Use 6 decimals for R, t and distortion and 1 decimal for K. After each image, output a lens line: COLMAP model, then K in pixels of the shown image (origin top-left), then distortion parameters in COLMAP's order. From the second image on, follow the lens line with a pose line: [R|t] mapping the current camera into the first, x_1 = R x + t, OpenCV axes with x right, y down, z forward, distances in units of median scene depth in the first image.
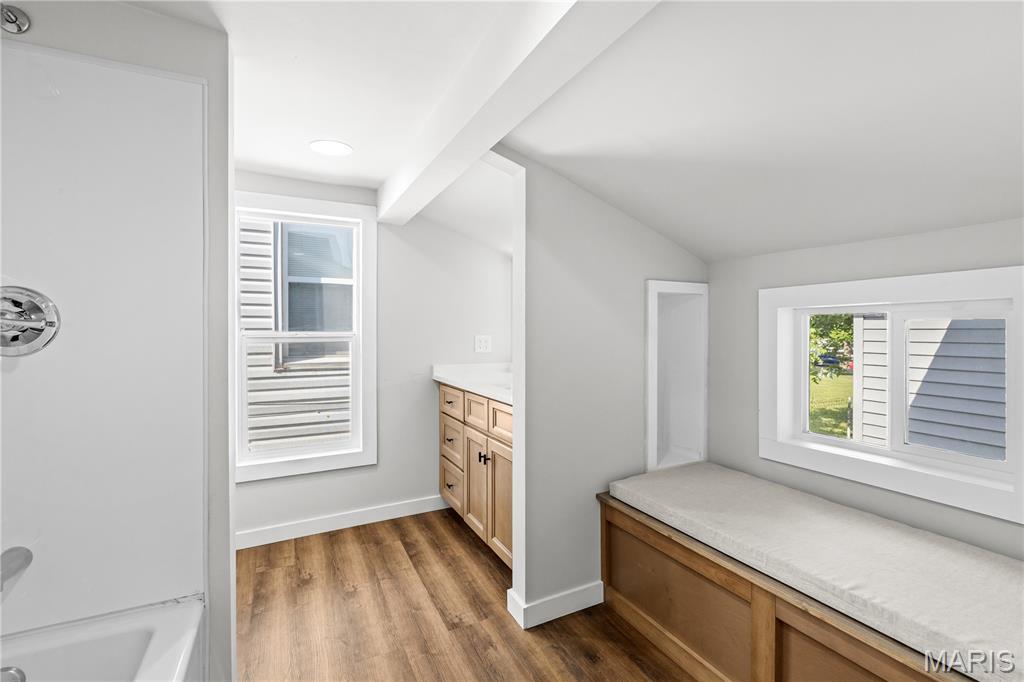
lens RADIAL K [[467.4, 0, 512.2], [0, 467.4, 337.8], [0, 0, 1]] dist [-0.009184, -0.000544]
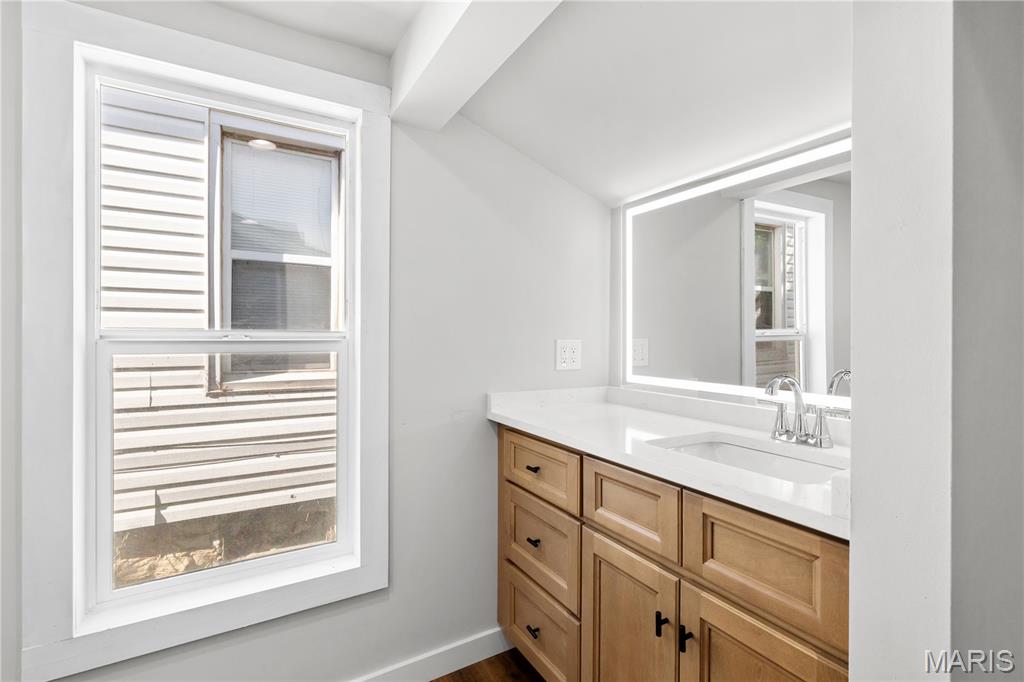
lens RADIAL K [[467.4, 0, 515.4], [0, 467.4, 342.9], [0, 0, 1]] dist [-0.009184, -0.000544]
pose [[0.997749, 0.003541, 0.066966, -0.129898], [-0.003202, 0.999982, -0.005172, 0.001414], [-0.066983, 0.004946, 0.997742, 0.333895]]
